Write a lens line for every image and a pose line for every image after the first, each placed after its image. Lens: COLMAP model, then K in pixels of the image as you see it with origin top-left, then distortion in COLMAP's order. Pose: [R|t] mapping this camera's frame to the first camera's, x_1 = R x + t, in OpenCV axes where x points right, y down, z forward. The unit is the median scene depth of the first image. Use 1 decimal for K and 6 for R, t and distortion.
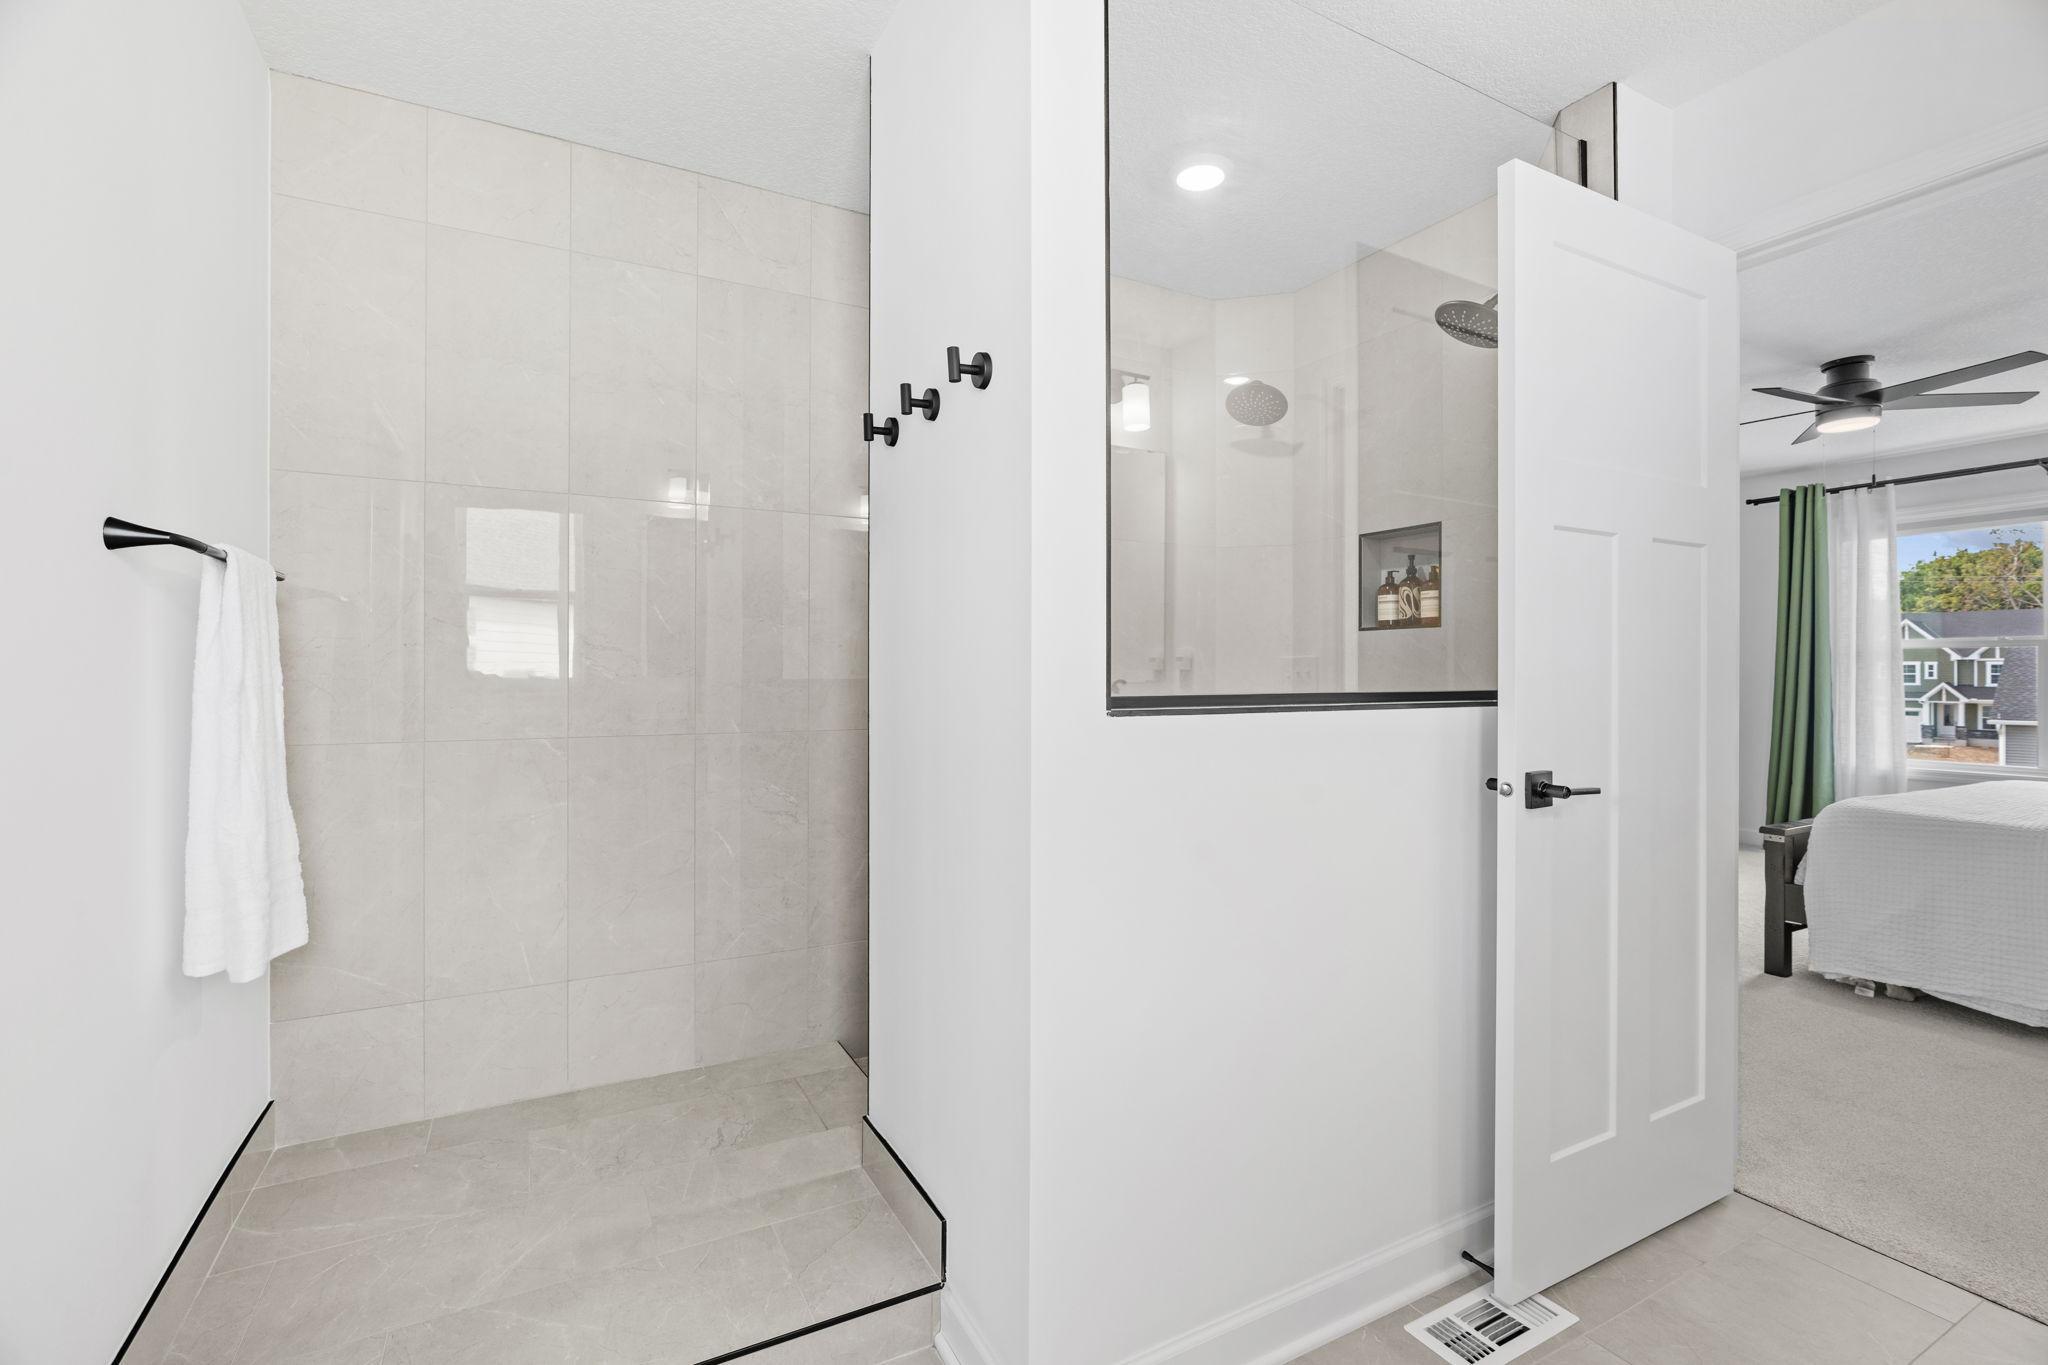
lens RADIAL K [[915.4, 0, 1011.5], [0, 915.4, 674.9], [0, 0, 1]] dist [-0.011389, 0.001549]
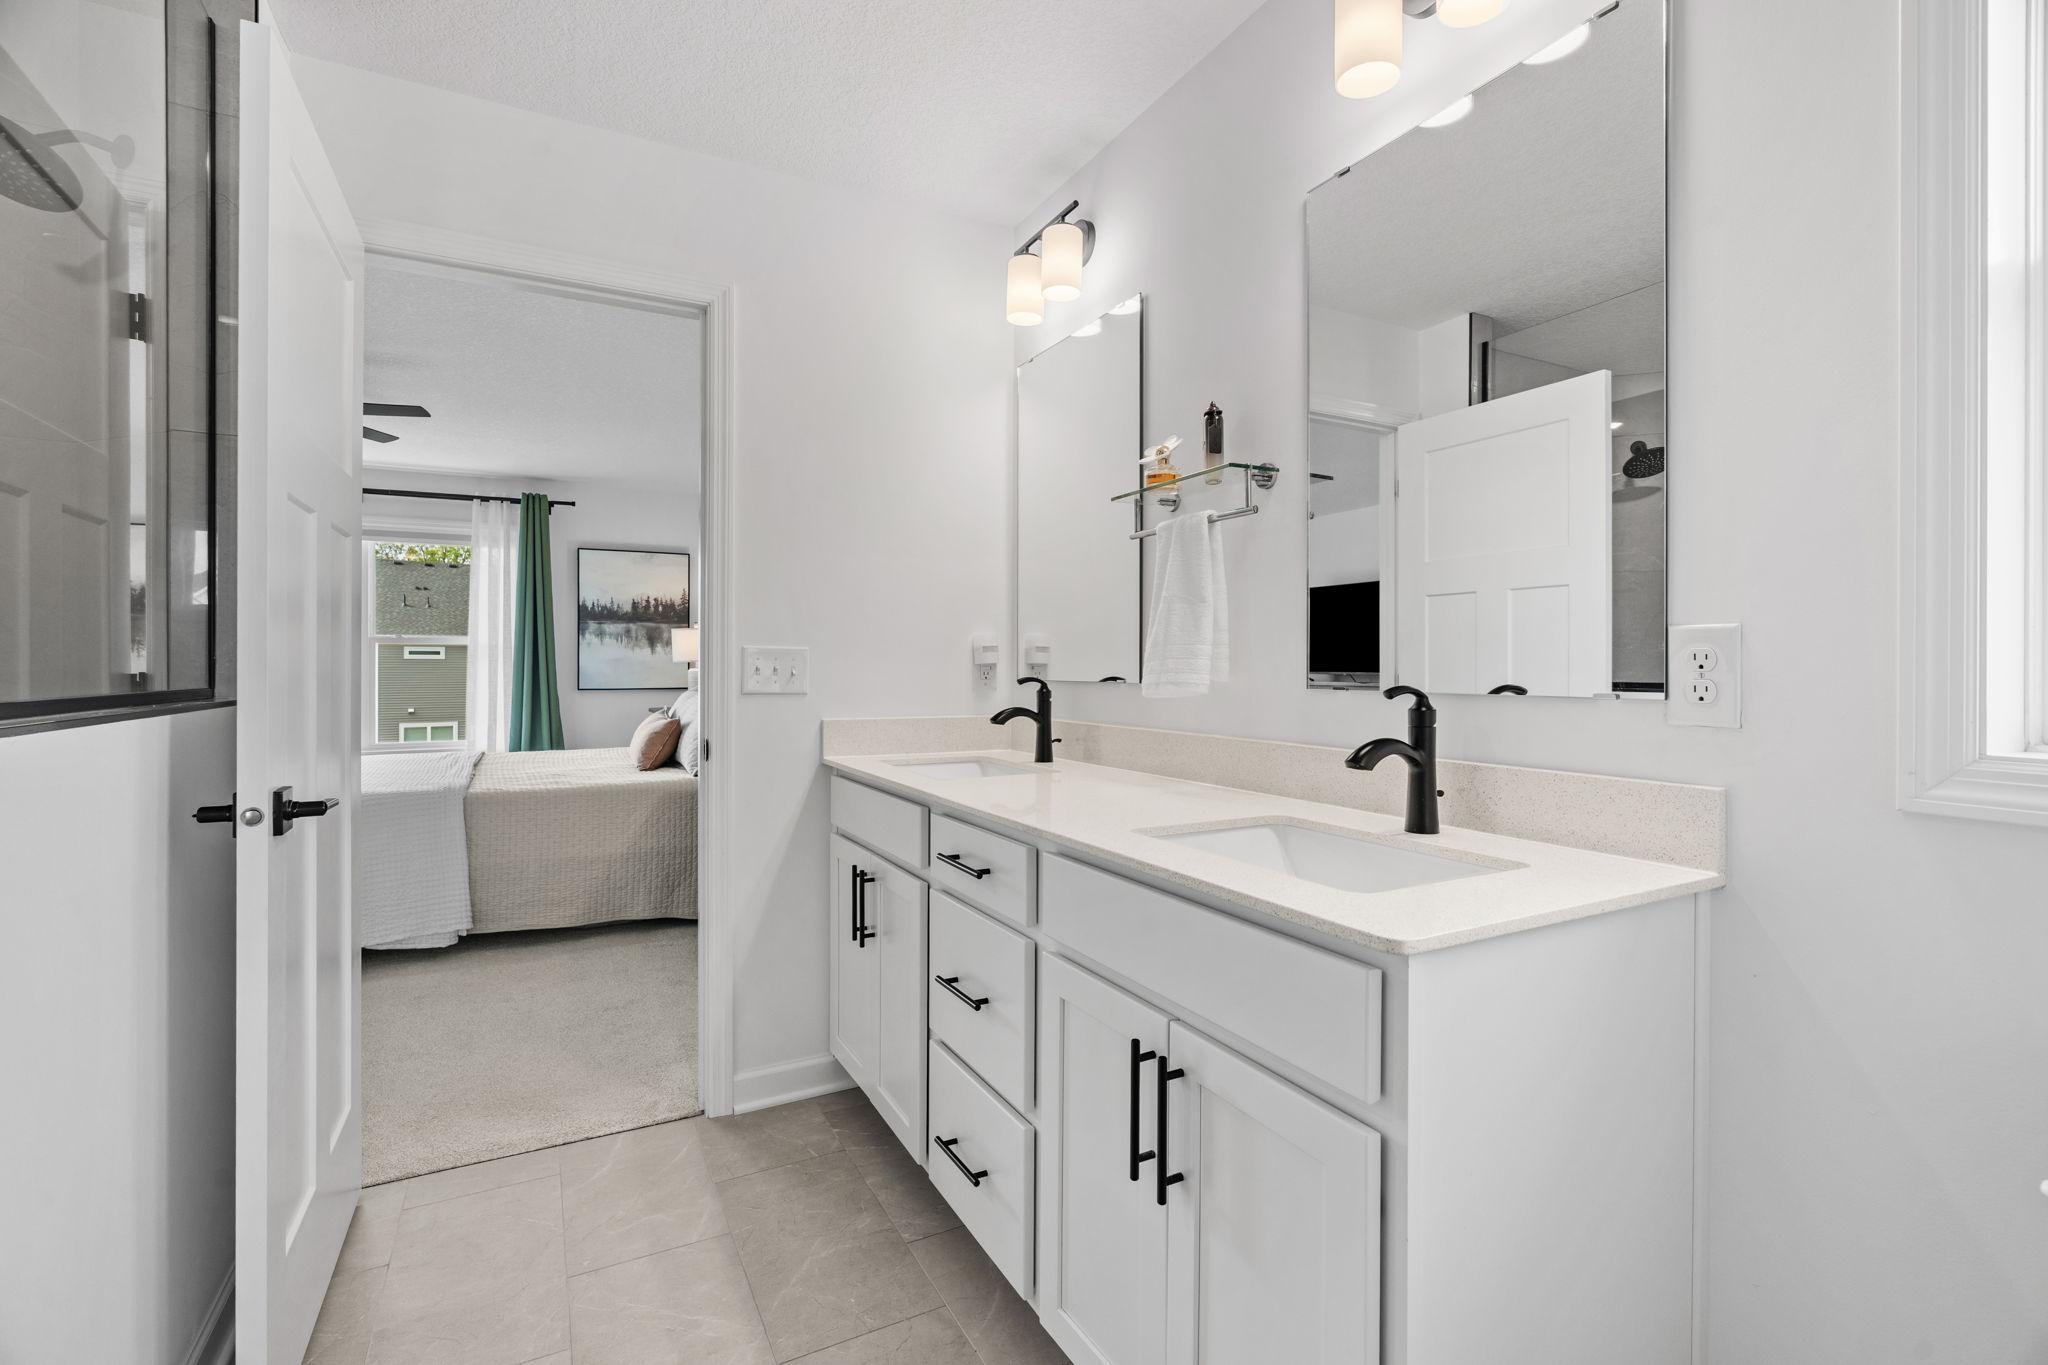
lens RADIAL K [[915.4, 0, 1017.6], [0, 915.4, 665.7], [0, 0, 1]] dist [-0.011389, 0.001549]
pose [[-0.006898, -0.000210, 0.999976, -0.242767], [0.005417, 0.999985, 0.000247, -0.001481], [-0.999962, 0.005418, -0.006897, 0.337485]]
